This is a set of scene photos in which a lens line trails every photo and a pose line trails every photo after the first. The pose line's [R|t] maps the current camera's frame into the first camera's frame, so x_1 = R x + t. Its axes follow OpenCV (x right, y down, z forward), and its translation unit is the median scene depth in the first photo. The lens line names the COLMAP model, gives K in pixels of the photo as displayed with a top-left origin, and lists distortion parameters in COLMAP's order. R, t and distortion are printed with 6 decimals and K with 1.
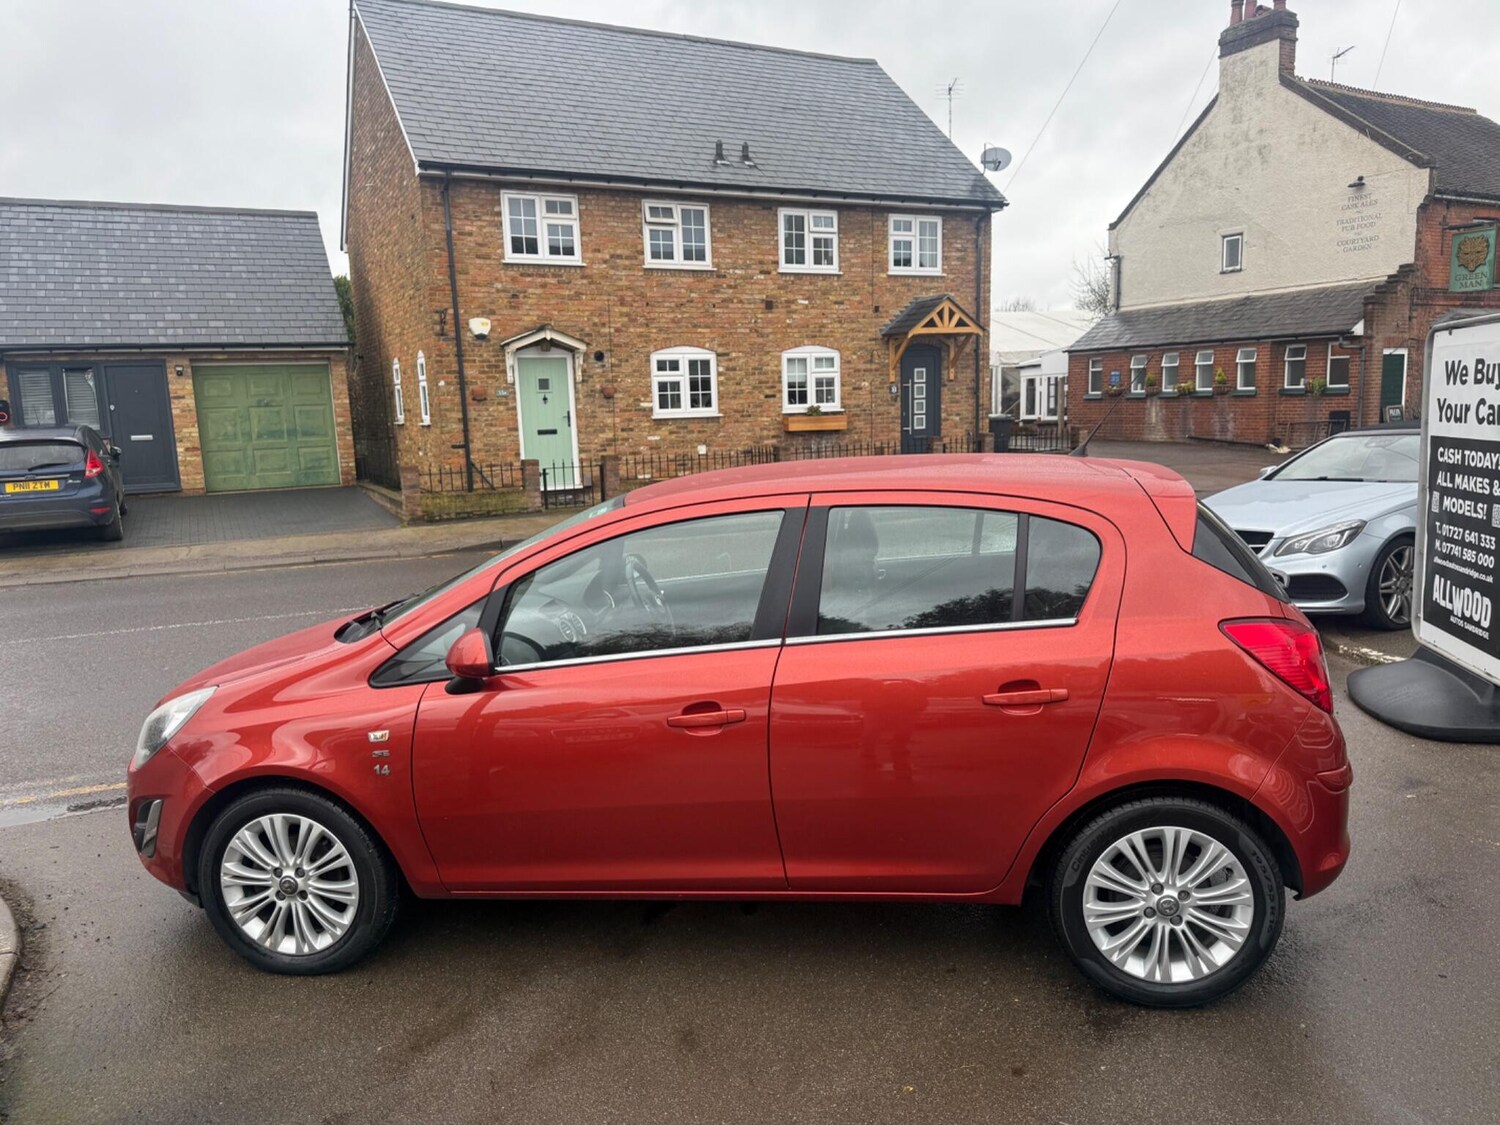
lens RADIAL K [[1071.4, 0, 758.7], [0, 1071.4, 568.3], [0, 0, 1]] dist [0.034664, -0.037192]
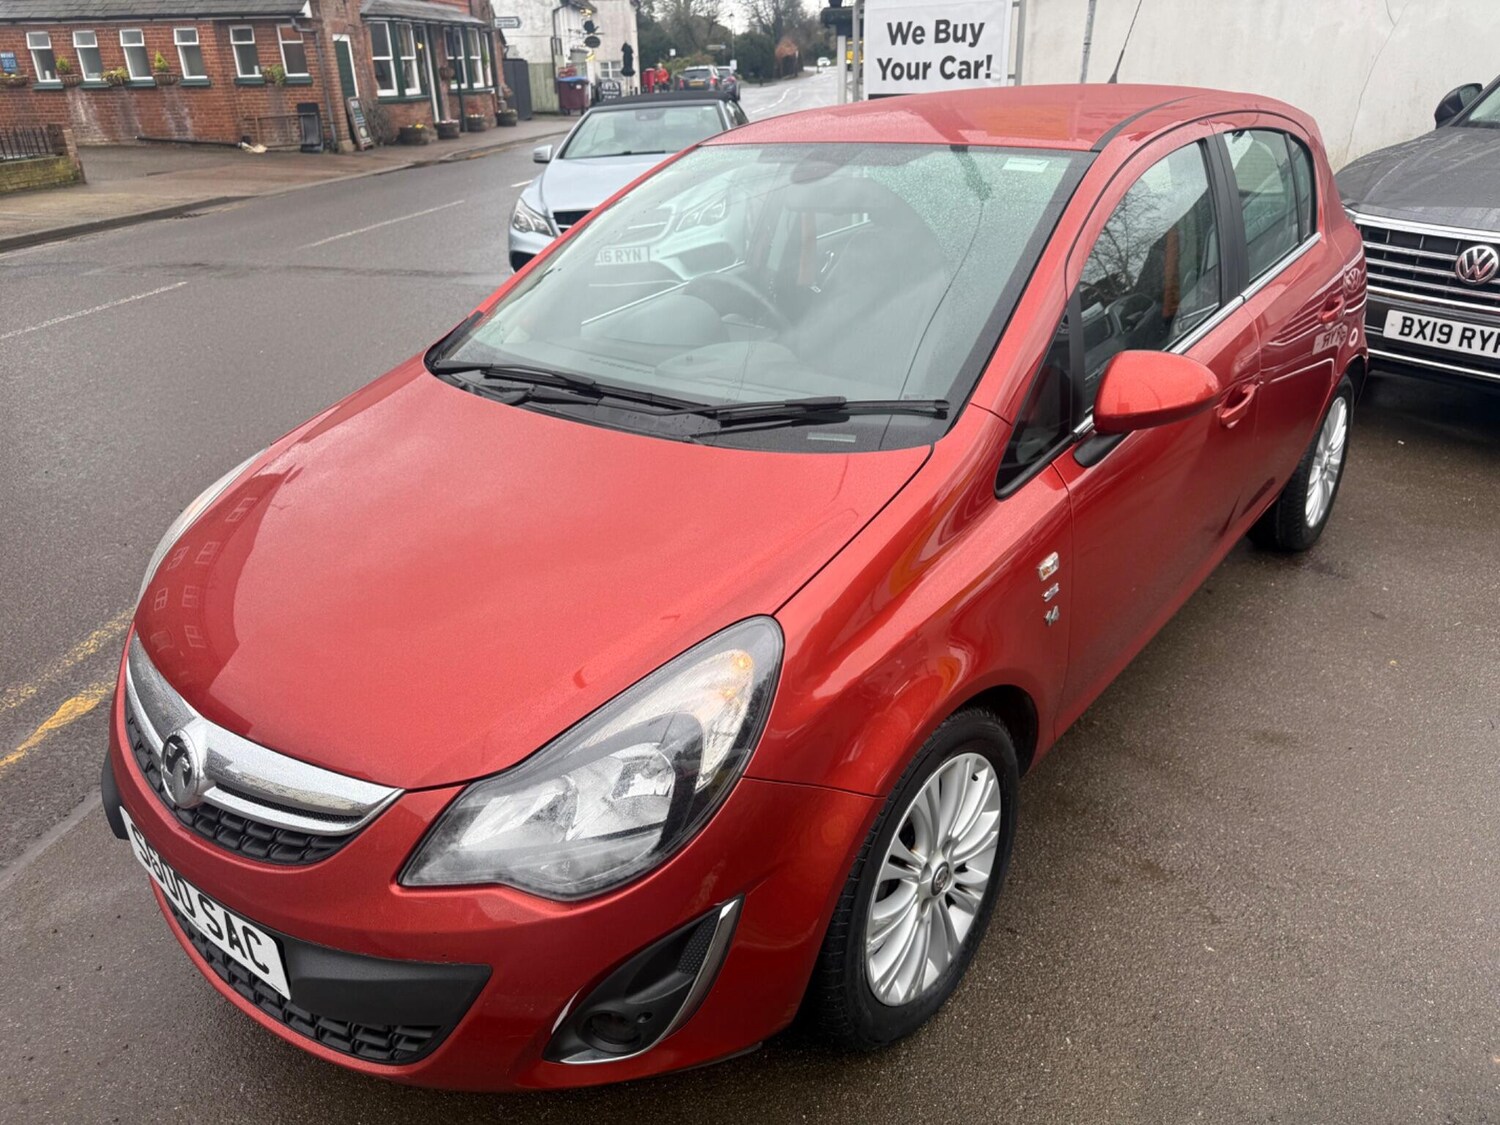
lens RADIAL K [[1071.4, 0, 753.7], [0, 1071.4, 558.6], [0, 0, 1]] dist [0.034664, -0.037192]
pose [[0.532517, -0.334955, 0.777323, -0.174453], [0.137896, 0.940429, 0.310771, -0.010866], [-0.835111, -0.058301, 0.546983, 0.155051]]
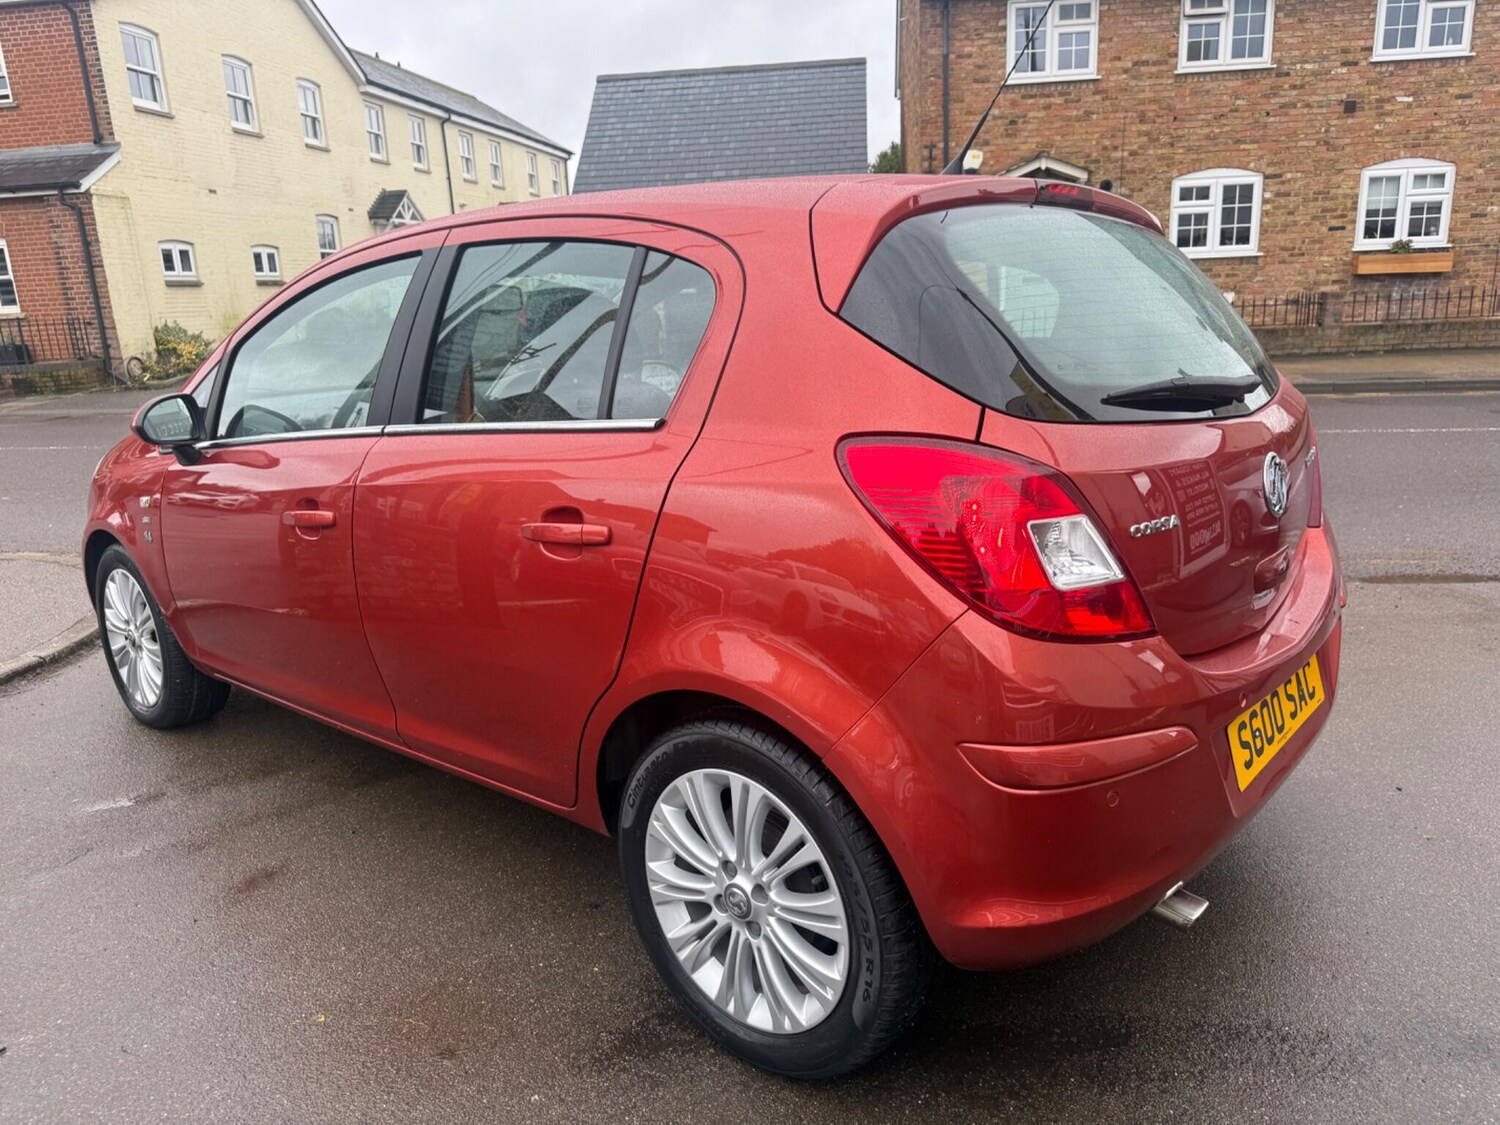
lens RADIAL K [[1071.4, 0, 754.5], [0, 1071.4, 572.3], [0, 0, 1]] dist [0.034664, -0.037192]
pose [[0.831193, 0.136841, -0.538881, 0.123123], [-0.071478, 0.987496, 0.140509, 0.007937], [0.551370, -0.078272, 0.830581, 0.092615]]
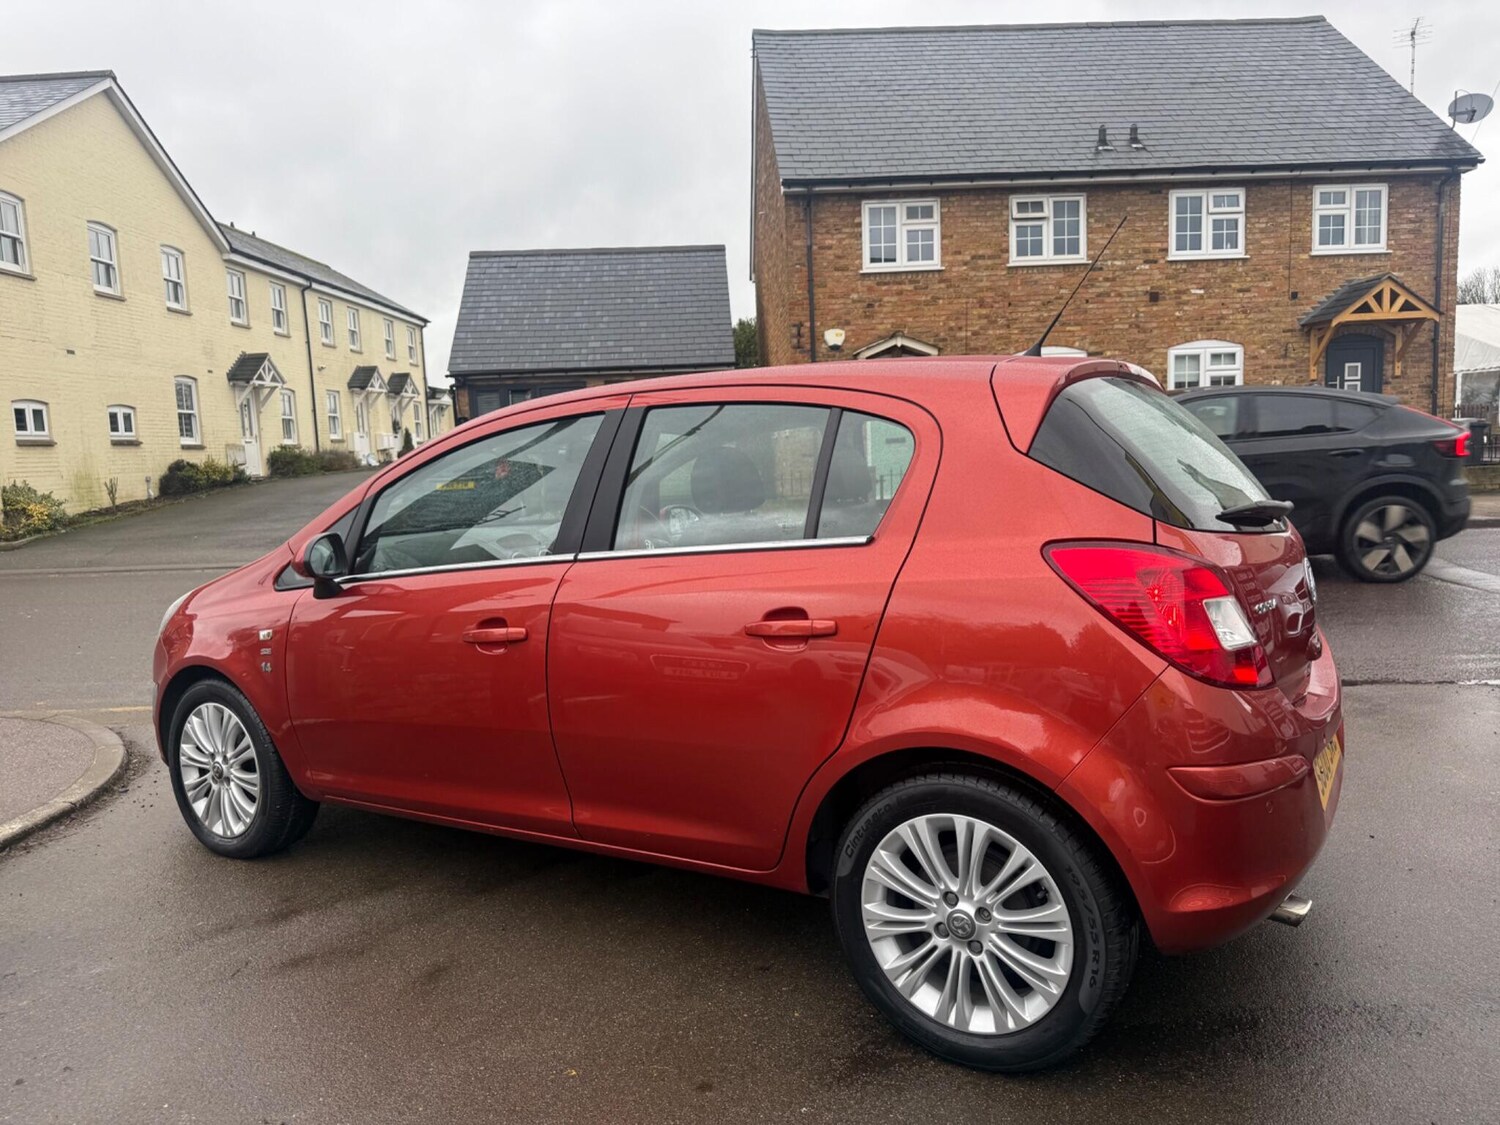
lens RADIAL K [[1071.4, 0, 750.6], [0, 1071.4, 570.6], [0, 0, 1]] dist [0.034664, -0.037192]
pose [[0.905944, 0.042896, -0.421218, 0.098410], [-0.054131, 0.998425, -0.014746, 0.015887], [0.419922, 0.036160, 0.906840, 0.046259]]
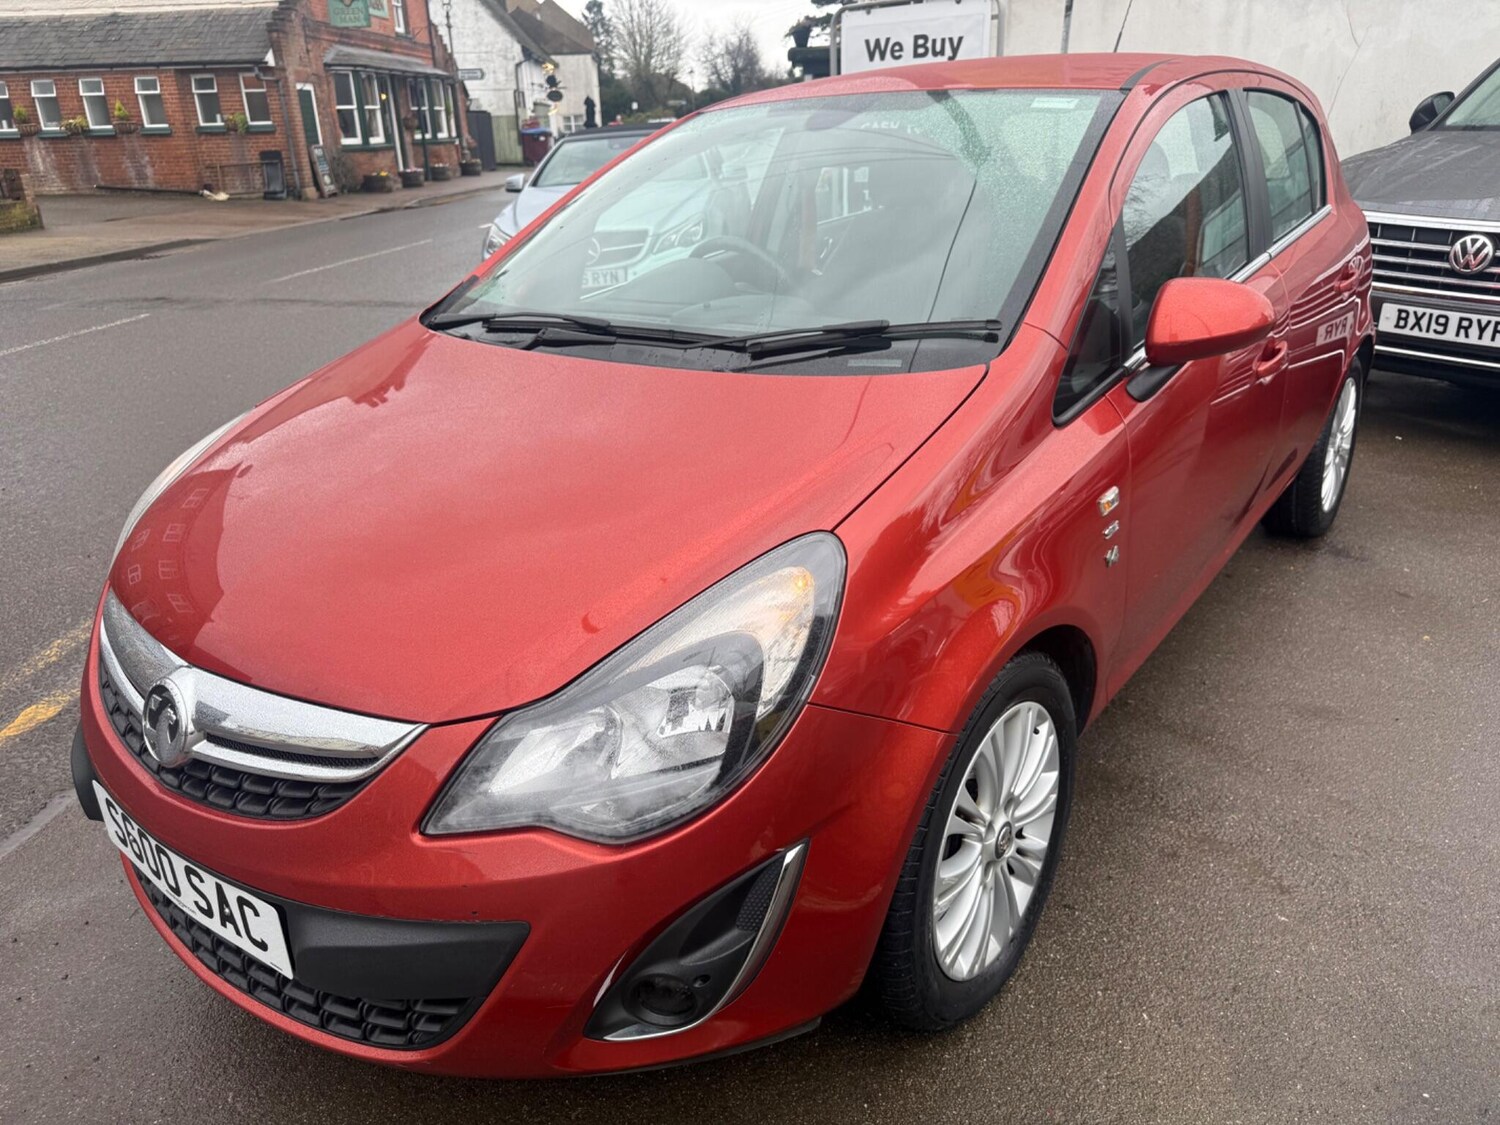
lens RADIAL K [[1071.4, 0, 753.9], [0, 1071.4, 566.3], [0, 0, 1]] dist [0.034664, -0.037192]
pose [[0.502316, -0.313319, 0.805922, -0.174714], [0.145844, 0.949388, 0.278193, 0.000284], [-0.852296, -0.022202, 0.522588, 0.164644]]
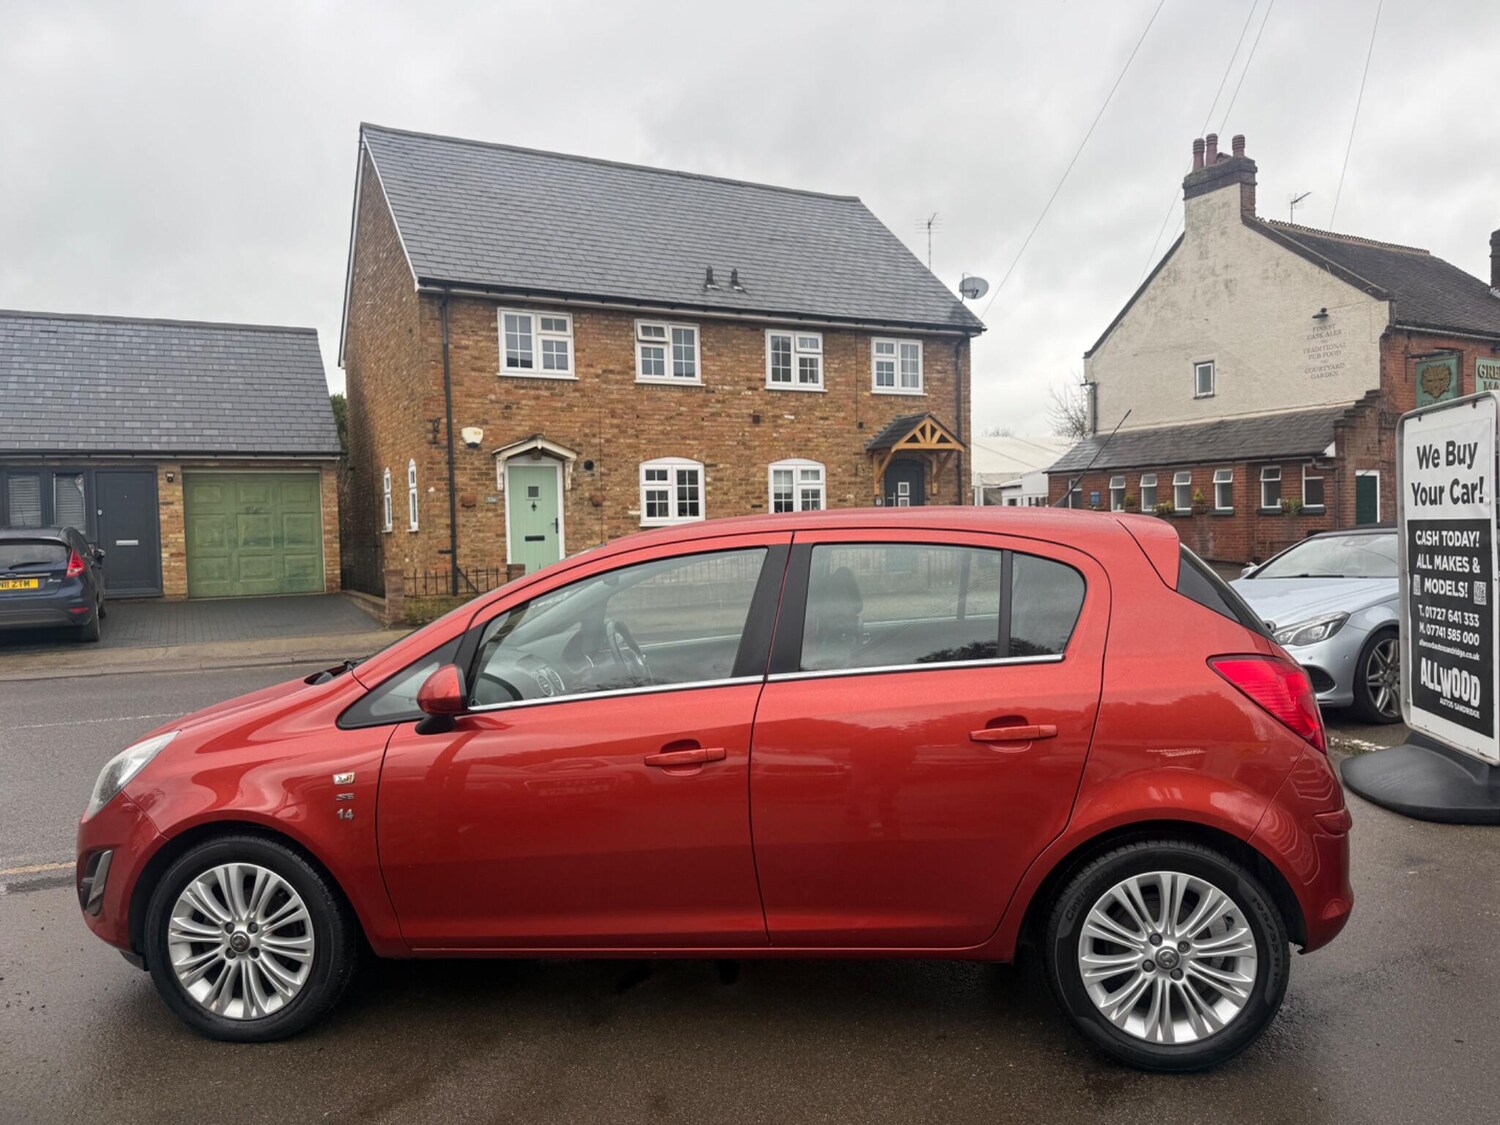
lens RADIAL K [[1071.4, 0, 759.5], [0, 1071.4, 559.2], [0, 0, 1]] dist [0.034664, -0.037192]
pose [[0.999889, 0.007815, 0.012667, 0.000853], [-0.006172, 0.992150, -0.124899, 0.015224], [-0.013544, 0.124806, 0.992089, 0.002986]]
